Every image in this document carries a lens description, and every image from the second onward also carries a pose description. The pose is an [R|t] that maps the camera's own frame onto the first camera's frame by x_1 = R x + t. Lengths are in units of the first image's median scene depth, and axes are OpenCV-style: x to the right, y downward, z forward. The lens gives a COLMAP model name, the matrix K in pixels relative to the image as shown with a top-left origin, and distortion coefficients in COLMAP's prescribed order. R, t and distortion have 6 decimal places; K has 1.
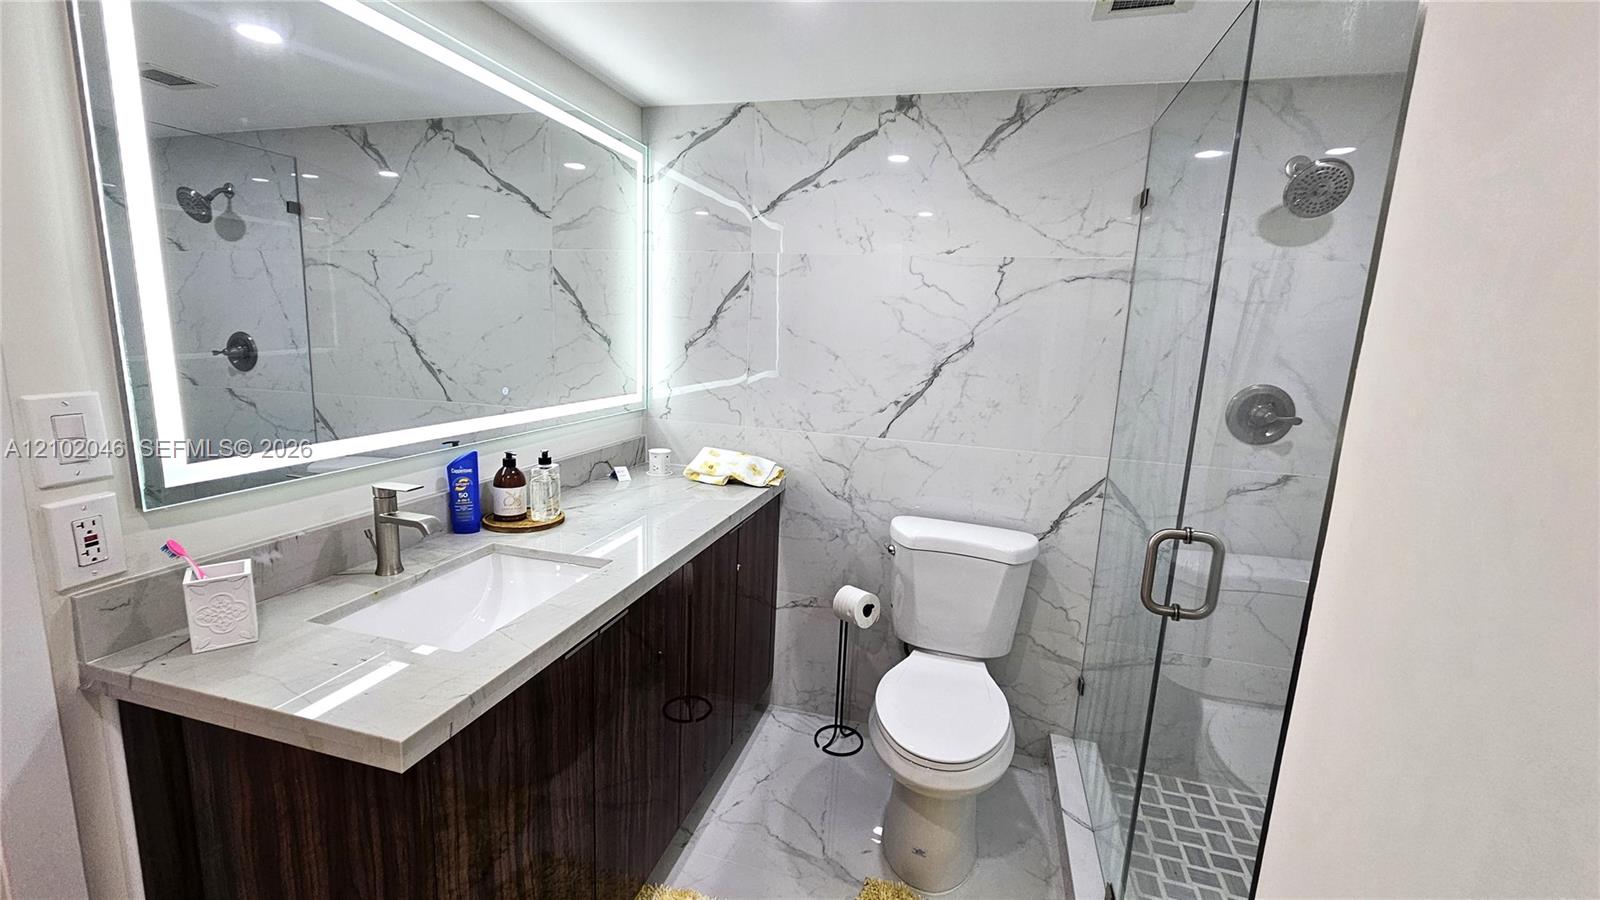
lens RADIAL K [[657.7, 0, 805.5], [0, 657.7, 447.4], [0, 0, 1]] dist [0.000303, -0.000079]
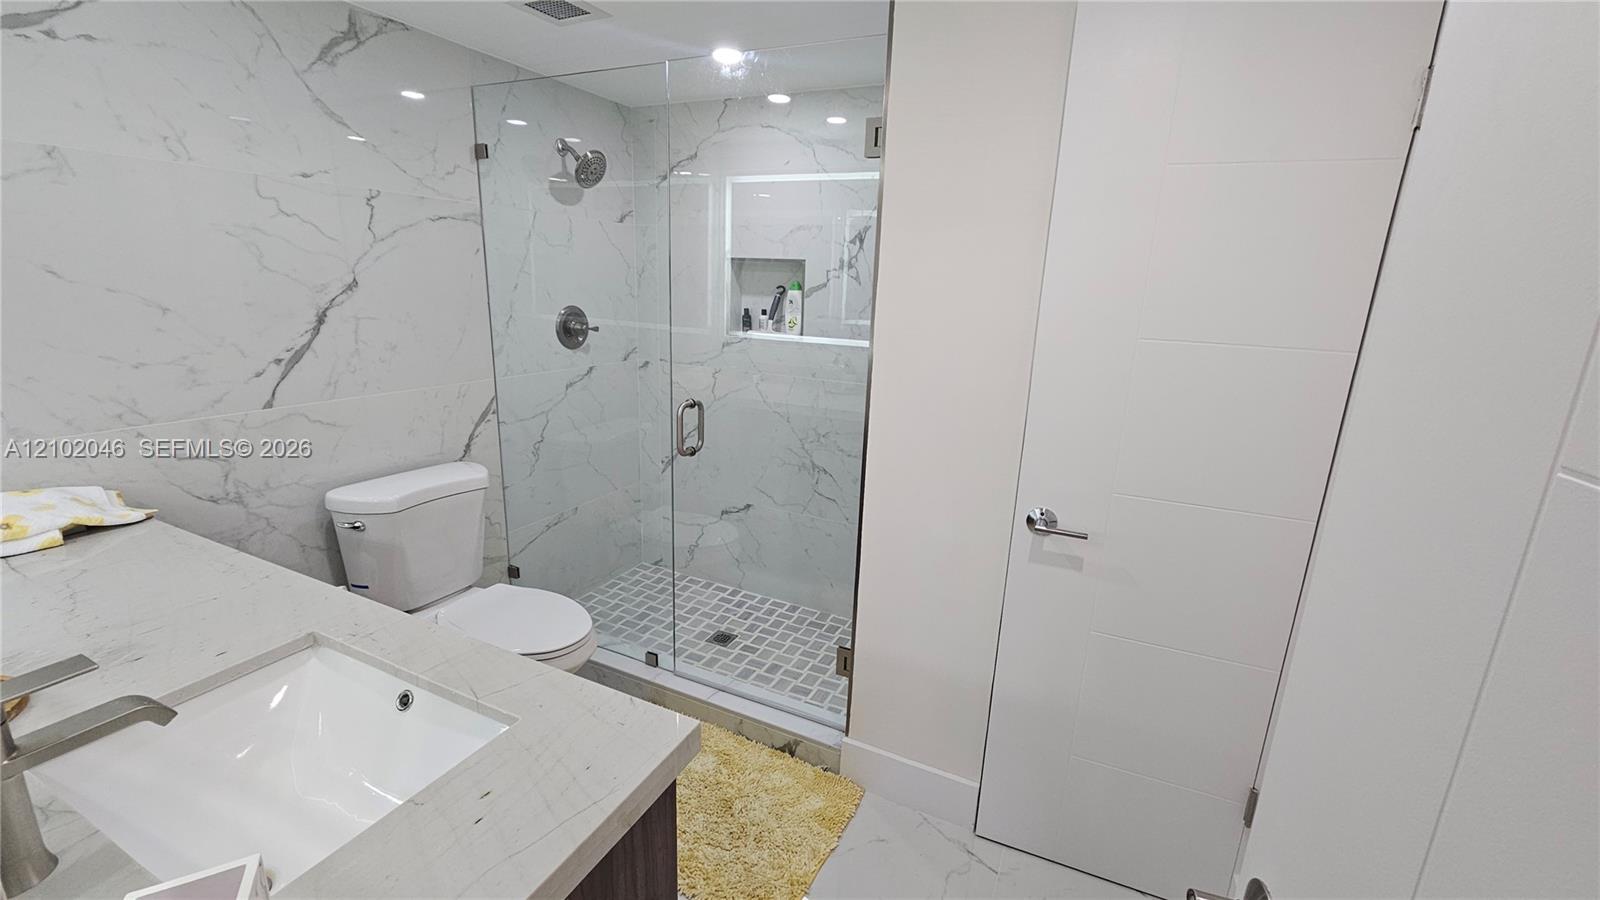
lens RADIAL K [[656.4, 0, 804.6], [0, 656.4, 445.1], [0, 0, 1]] dist [-0.001759, -0.000167]
pose [[0.178698, -0.276411, 0.944280, -0.558305], [0.144757, 0.956670, 0.252643, -0.082876], [-0.973197, 0.091544, 0.210968, 0.221601]]
